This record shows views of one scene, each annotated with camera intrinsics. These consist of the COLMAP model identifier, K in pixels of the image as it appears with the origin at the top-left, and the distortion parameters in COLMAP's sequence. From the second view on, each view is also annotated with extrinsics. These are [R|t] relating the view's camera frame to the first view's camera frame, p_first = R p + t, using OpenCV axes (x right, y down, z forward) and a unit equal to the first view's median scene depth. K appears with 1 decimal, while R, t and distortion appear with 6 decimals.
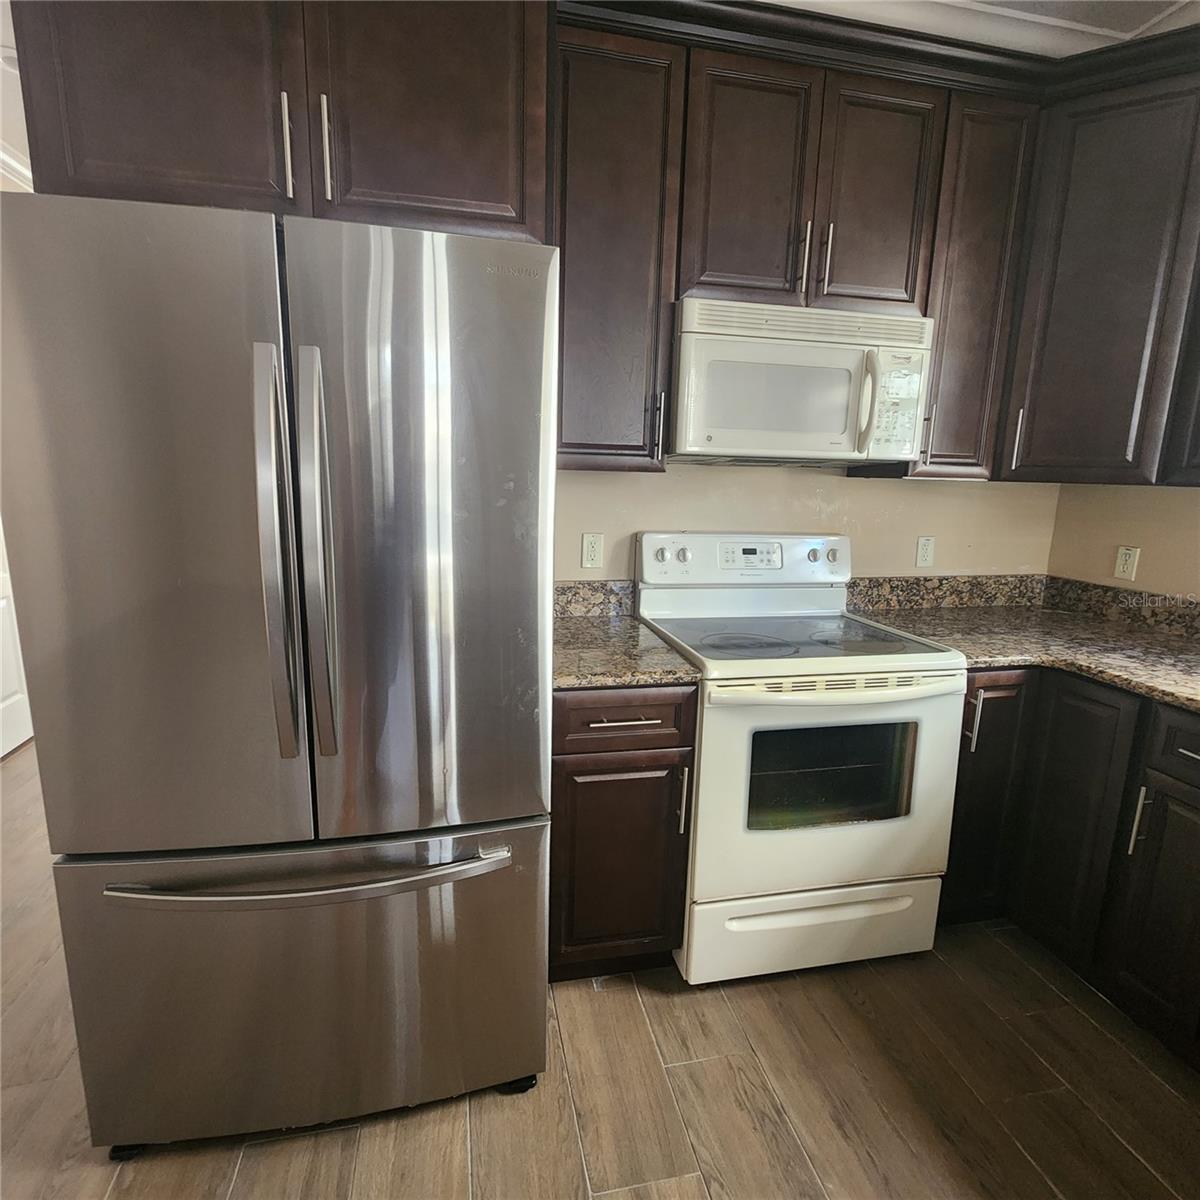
lens RADIAL K [[648.5, 0, 592.4], [0, 648.5, 595.5], [0, 0, 1]] dist [0.001584, 0.000182]
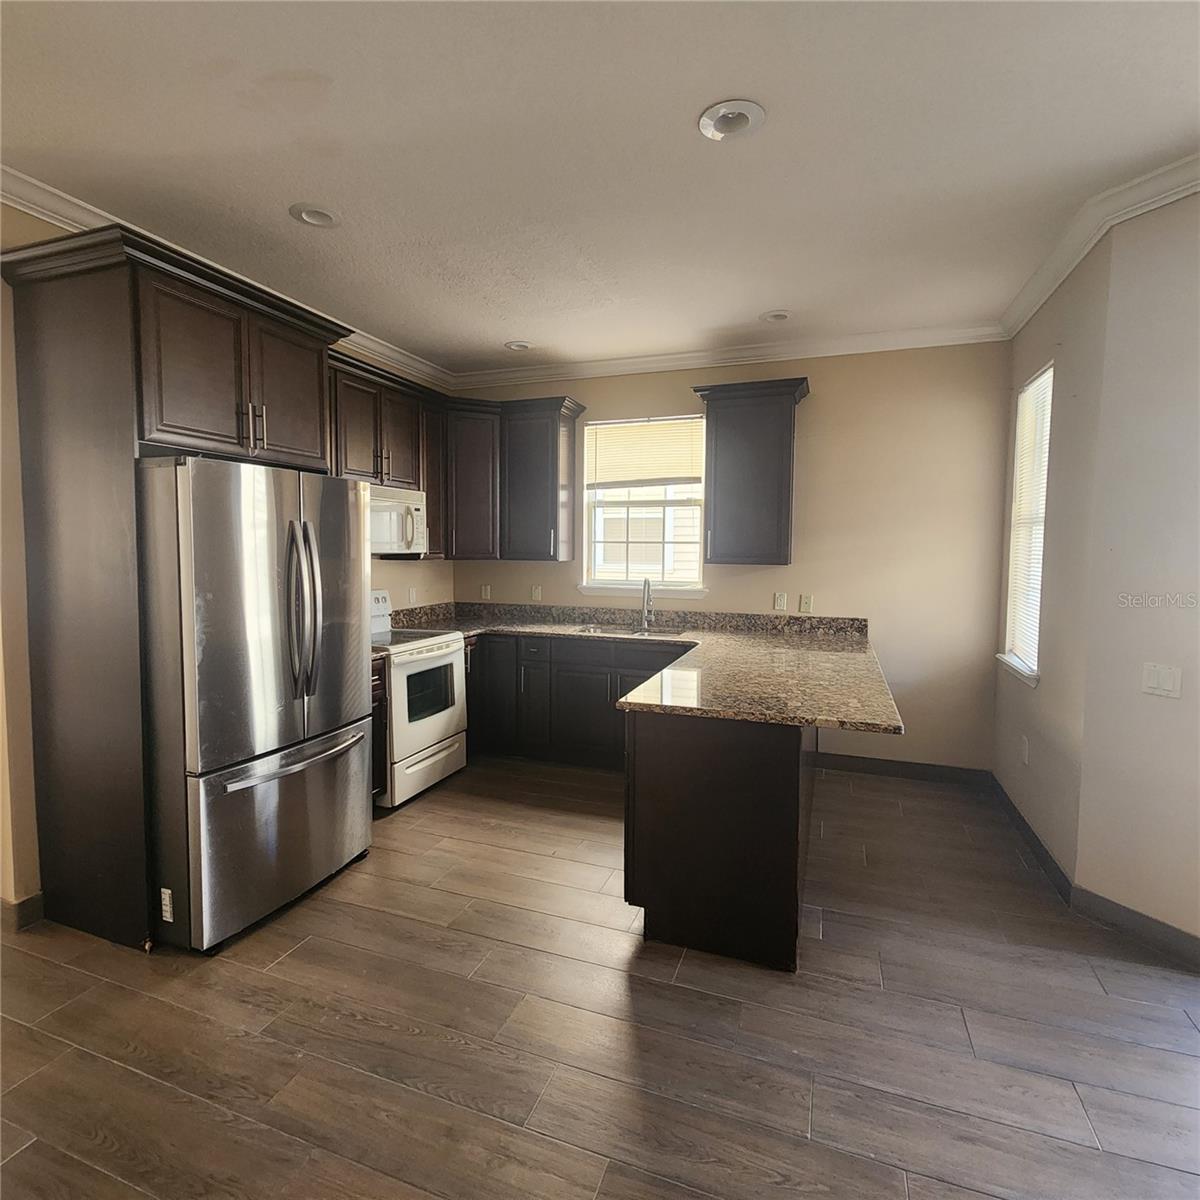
lens RADIAL K [[648.5, 0, 602.0], [0, 648.5, 596.9], [0, 0, 1]] dist [0.001584, 0.000182]
pose [[0.515673, -0.081579, 0.852893, -1.162984], [0.164675, 0.986334, -0.005222, 0.057686], [-0.840811, 0.143143, 0.522060, -0.693634]]
